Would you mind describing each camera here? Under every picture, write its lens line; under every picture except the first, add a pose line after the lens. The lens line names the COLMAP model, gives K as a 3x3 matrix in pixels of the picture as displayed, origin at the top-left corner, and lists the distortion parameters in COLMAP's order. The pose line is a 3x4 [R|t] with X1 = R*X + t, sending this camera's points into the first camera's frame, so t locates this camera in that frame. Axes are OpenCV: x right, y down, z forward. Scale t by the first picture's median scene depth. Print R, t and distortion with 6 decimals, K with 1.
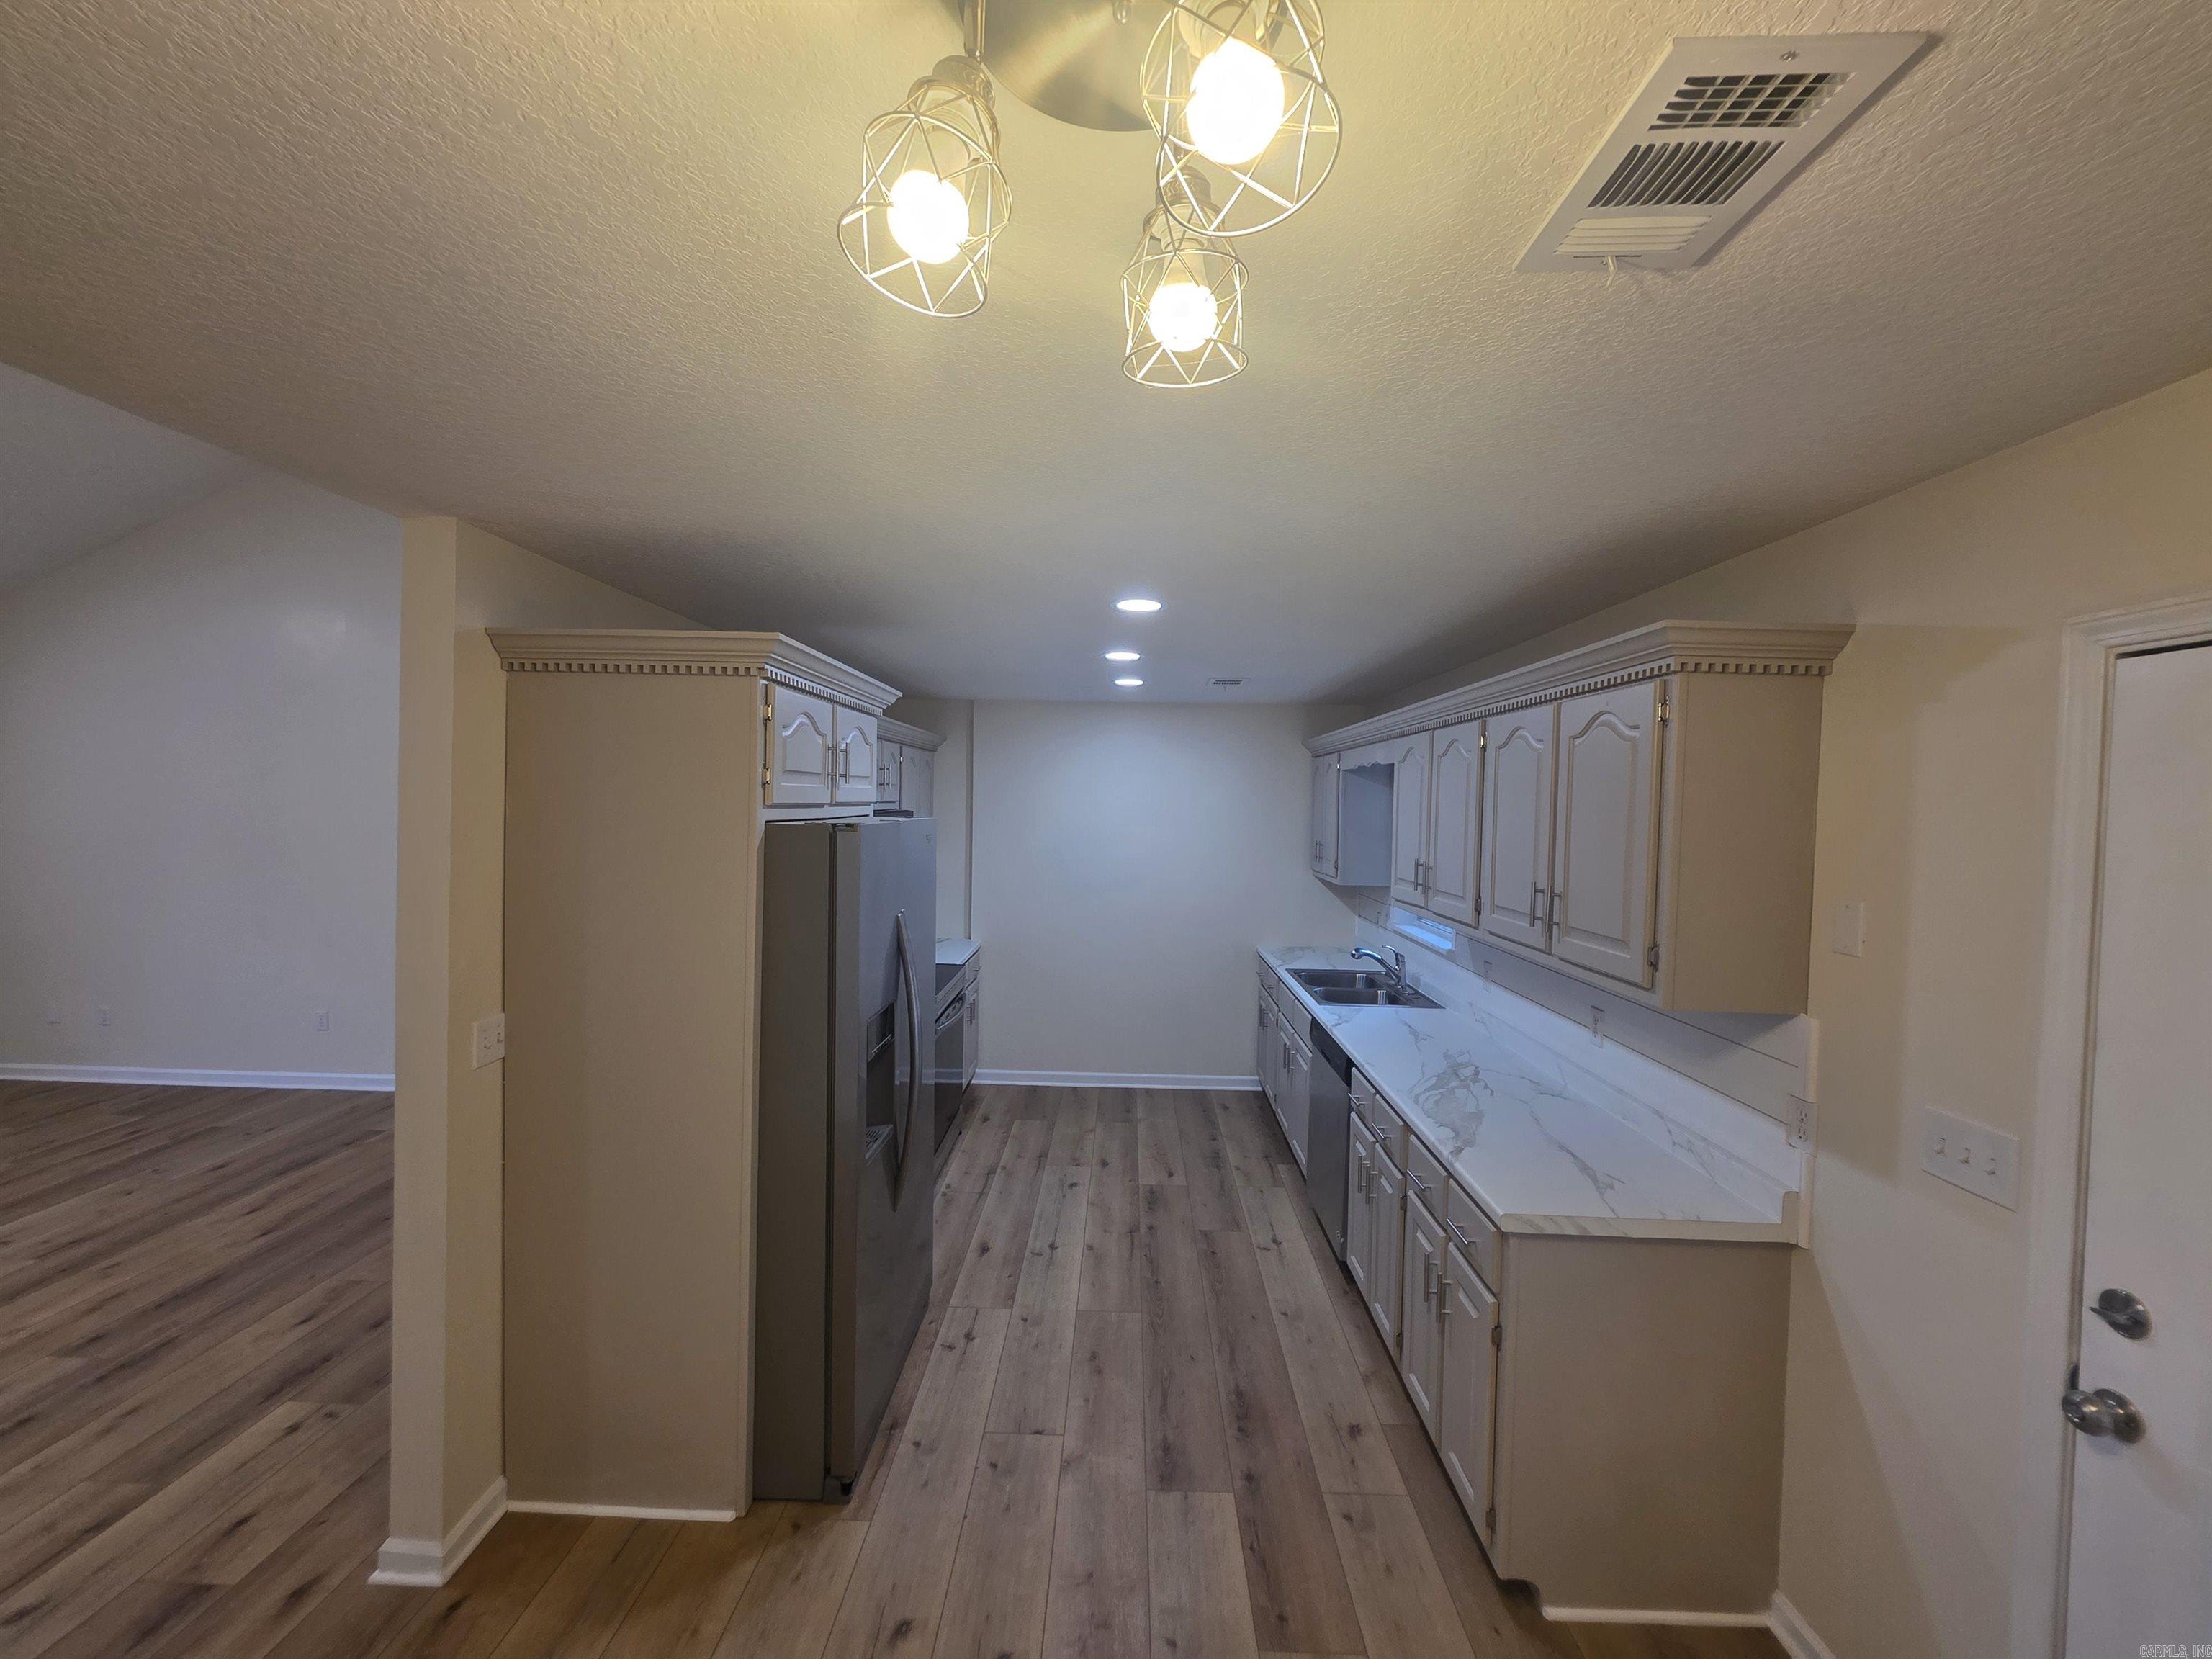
lens RADIAL K [[884.5, 0, 1103.6], [0, 884.5, 825.0], [0, 0, 1]] dist [0.004522, -0.000263]
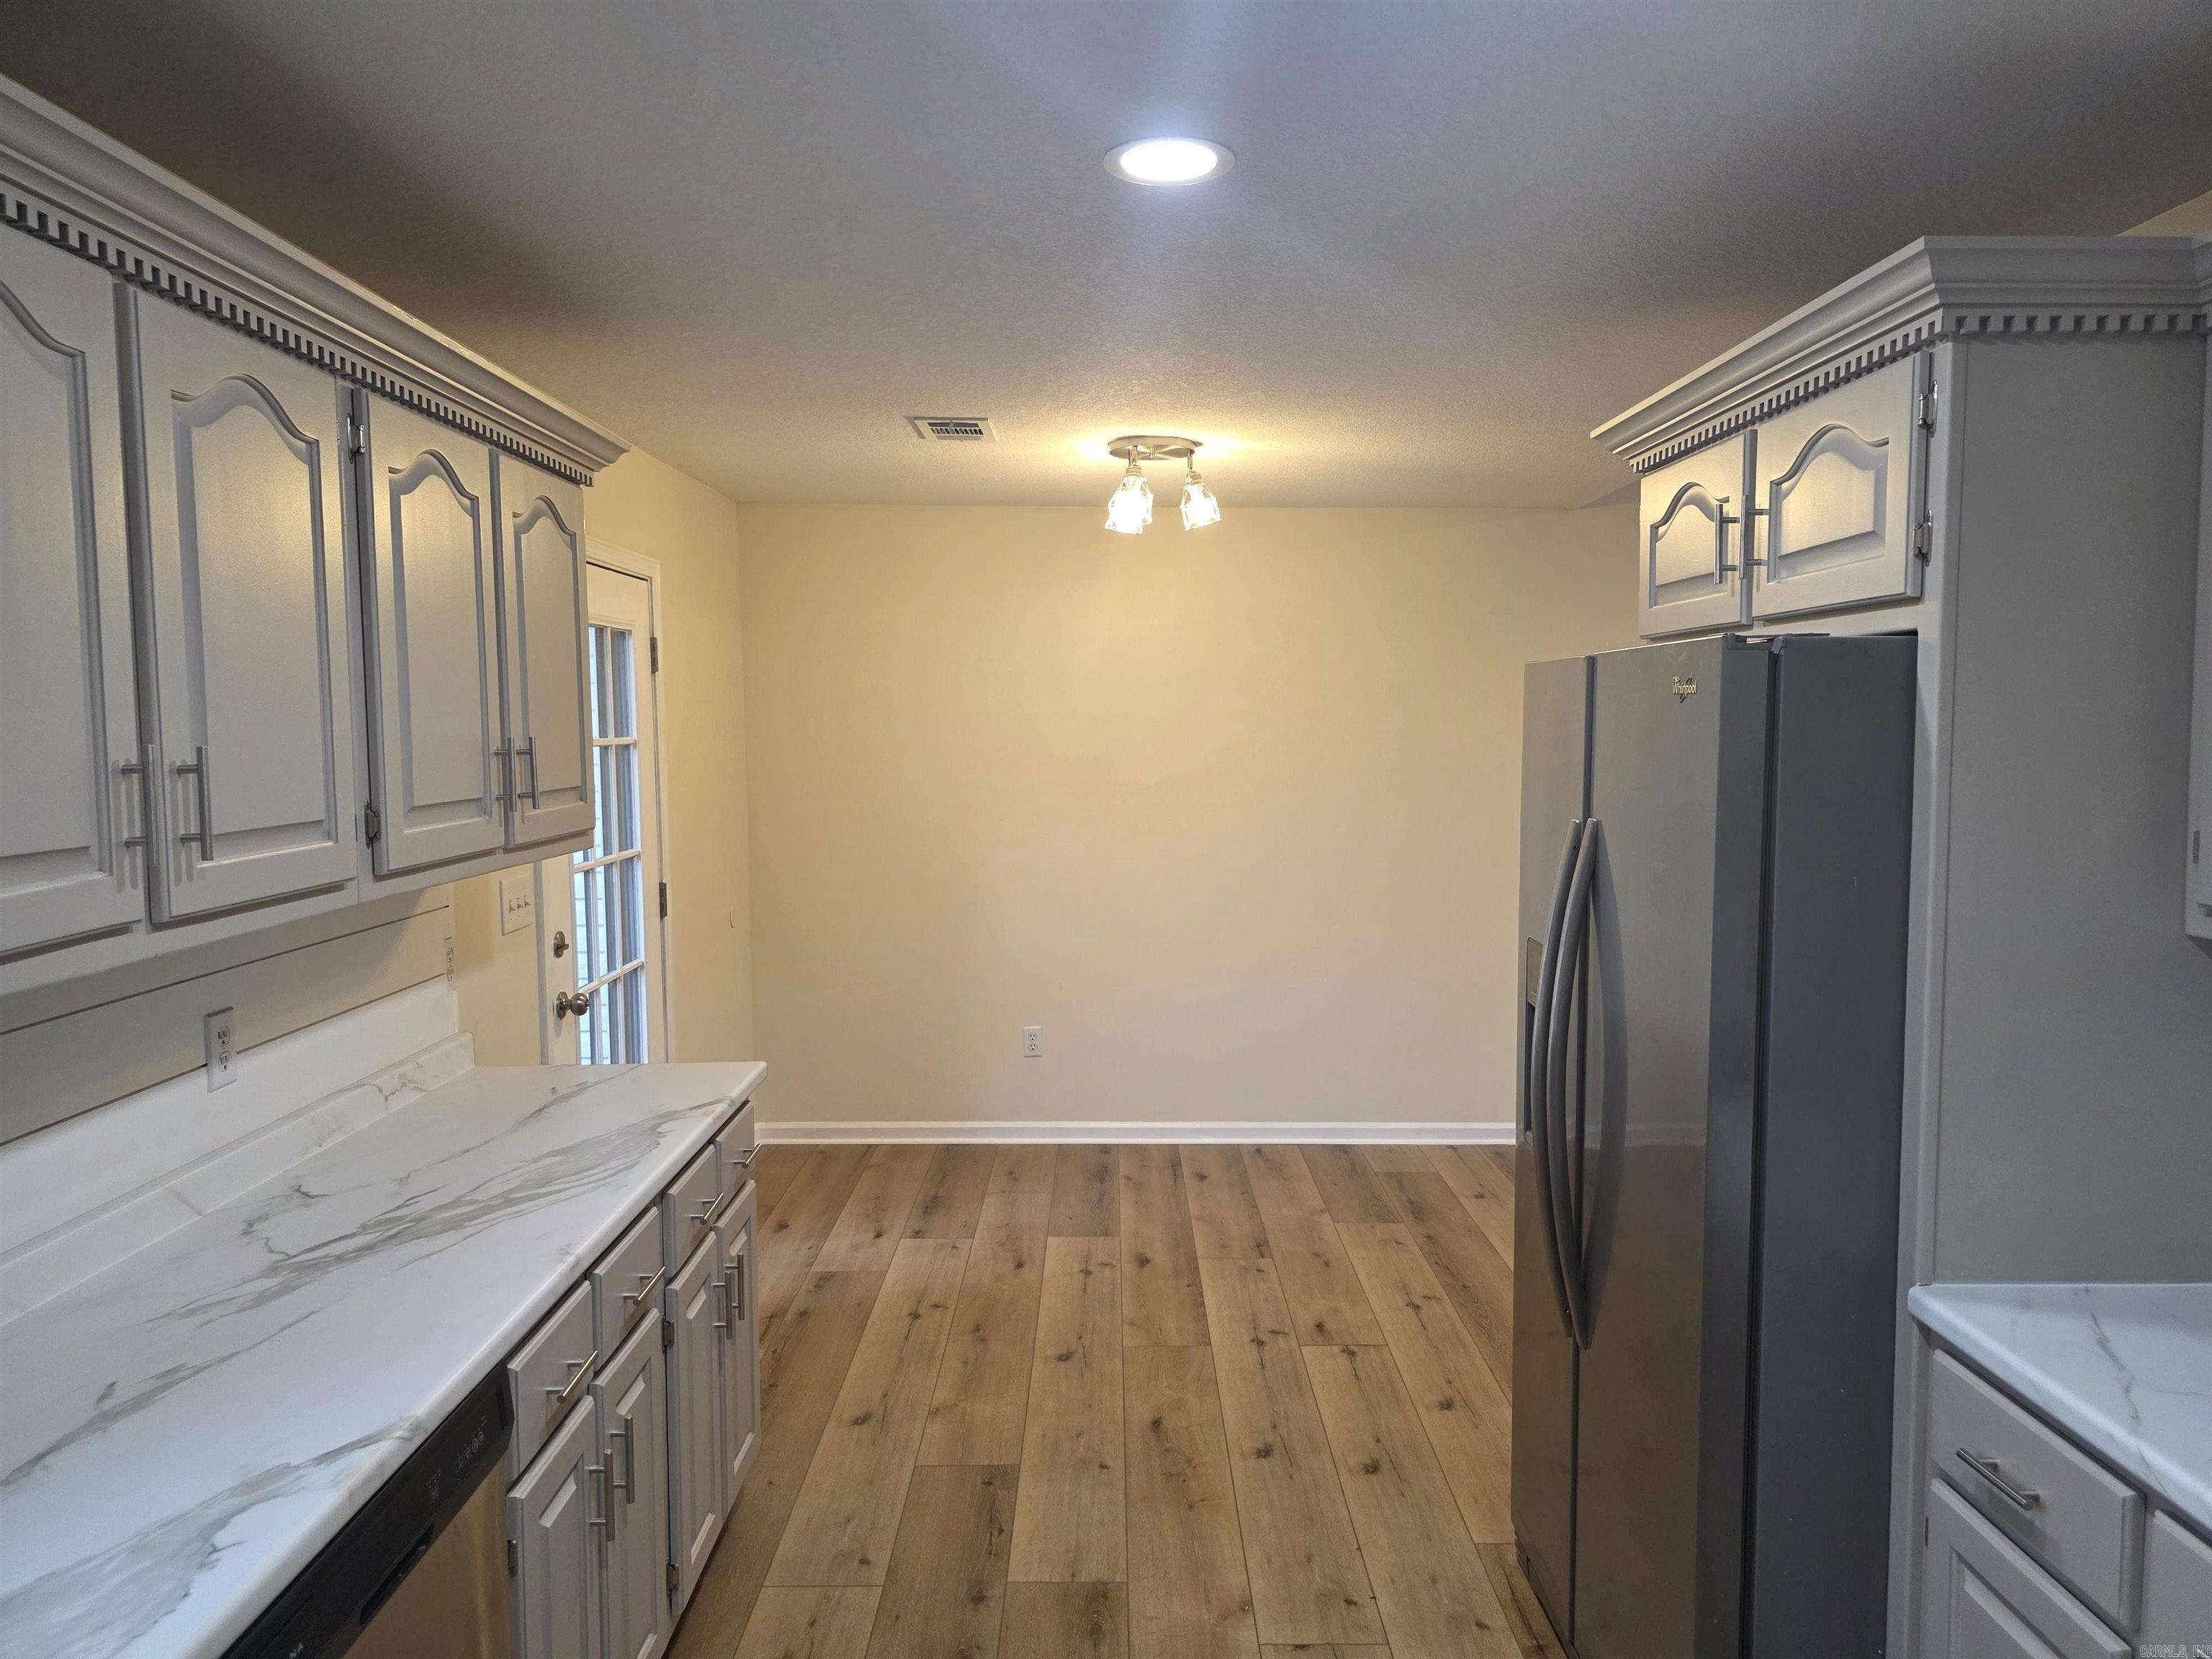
lens RADIAL K [[1479.4, 0, 1119.1], [0, 1479.4, 824.6], [0, 0, 1]] dist [0.075672, -0.081884]
pose [[-0.999272, -0.011398, -0.036398, 0.087586], [-0.014802, 0.995399, 0.094671, 0.016439], [0.035151, 0.095141, -0.994843, 1.779743]]
